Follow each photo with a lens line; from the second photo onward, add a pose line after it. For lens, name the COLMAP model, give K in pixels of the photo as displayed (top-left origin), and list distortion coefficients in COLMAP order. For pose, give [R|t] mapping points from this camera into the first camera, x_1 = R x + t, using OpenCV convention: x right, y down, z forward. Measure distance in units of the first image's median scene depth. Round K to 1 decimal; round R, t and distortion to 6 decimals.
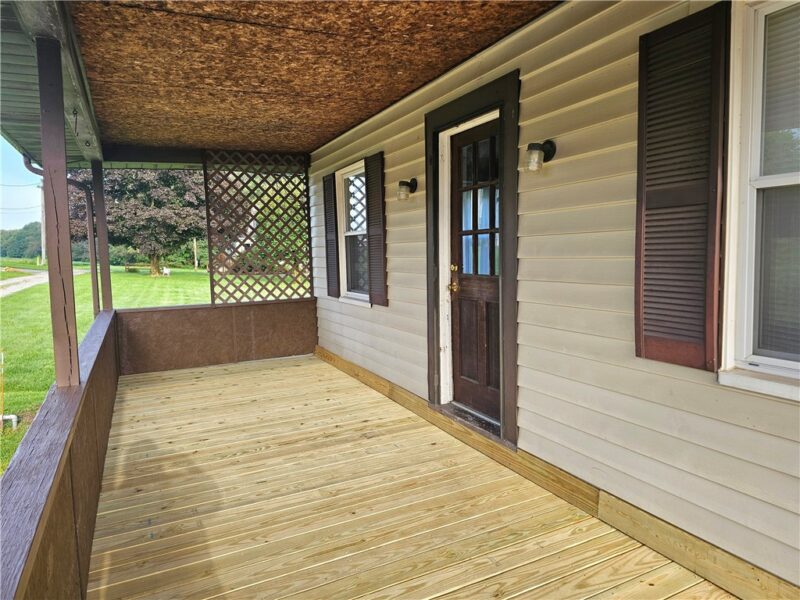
lens RADIAL K [[537.0, 0, 404.0], [0, 537.0, 292.4], [0, 0, 1]] dist [0.100600, -0.091488]
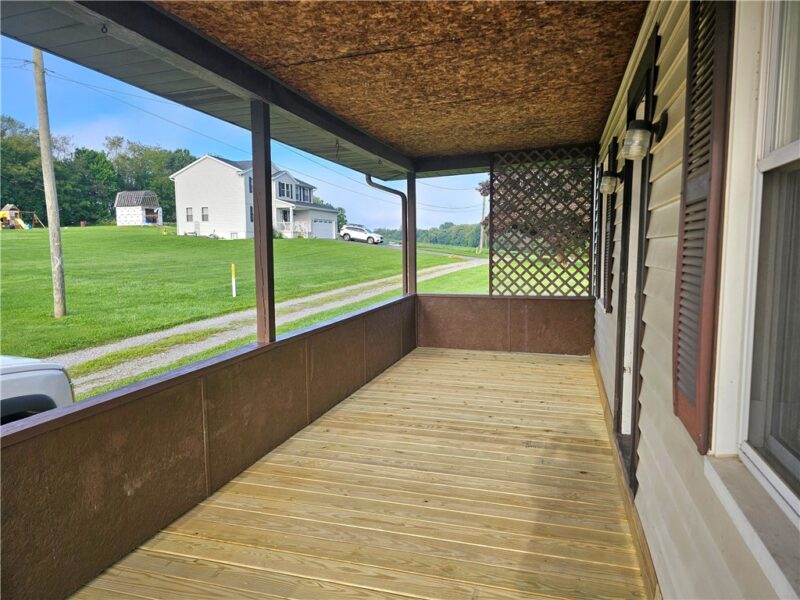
lens RADIAL K [[537.0, 0, 404.0], [0, 537.0, 292.4], [0, 0, 1]] dist [0.100600, -0.091488]
pose [[0.726534, 0.076623, -0.682845, 0.385113], [-0.066182, 0.996946, 0.041453, -0.025341], [0.683936, 0.015075, 0.729387, 0.137818]]
